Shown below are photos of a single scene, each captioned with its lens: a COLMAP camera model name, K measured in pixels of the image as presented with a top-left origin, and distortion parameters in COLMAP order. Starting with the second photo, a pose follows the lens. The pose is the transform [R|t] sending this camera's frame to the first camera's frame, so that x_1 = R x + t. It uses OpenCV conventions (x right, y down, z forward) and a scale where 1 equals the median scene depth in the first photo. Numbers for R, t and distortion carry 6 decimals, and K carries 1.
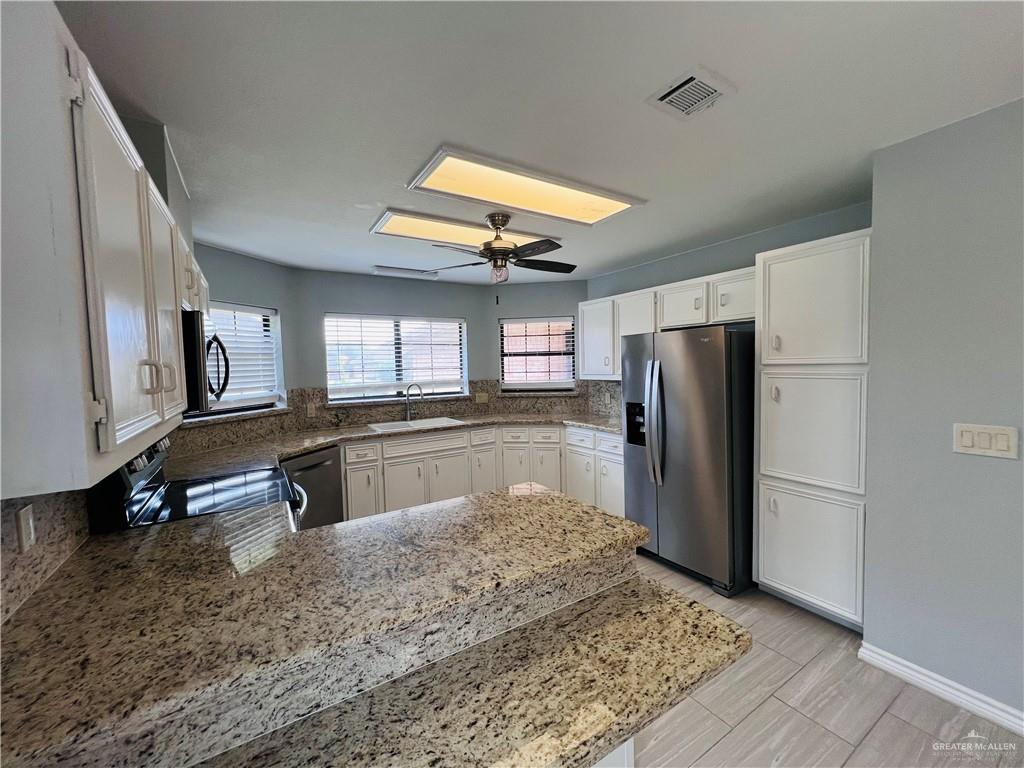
lens RADIAL K [[411.3, 0, 510.0], [0, 411.3, 383.5], [0, 0, 1]] dist [-0.002277, 0.000129]
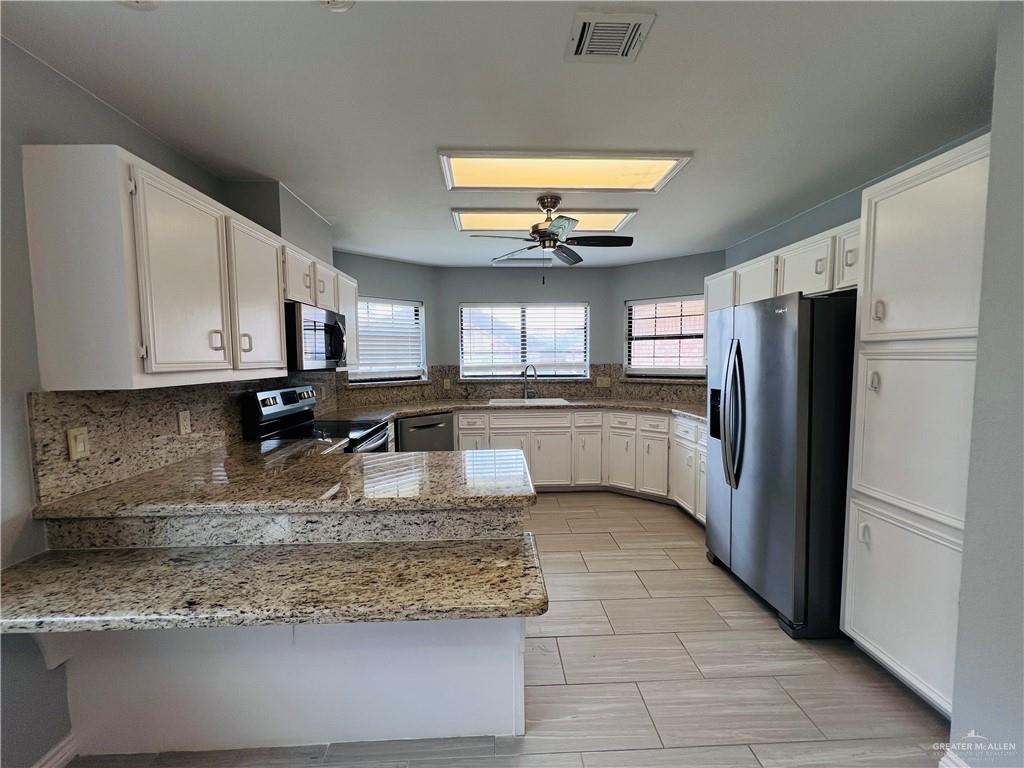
lens RADIAL K [[411.3, 0, 510.0], [0, 411.3, 383.5], [0, 0, 1]] dist [-0.002277, 0.000129]
pose [[0.867585, 0.048023, -0.494965, 0.322418], [-0.036277, 0.998786, 0.033318, 0.019701], [0.495965, -0.010951, 0.868274, 0.038103]]
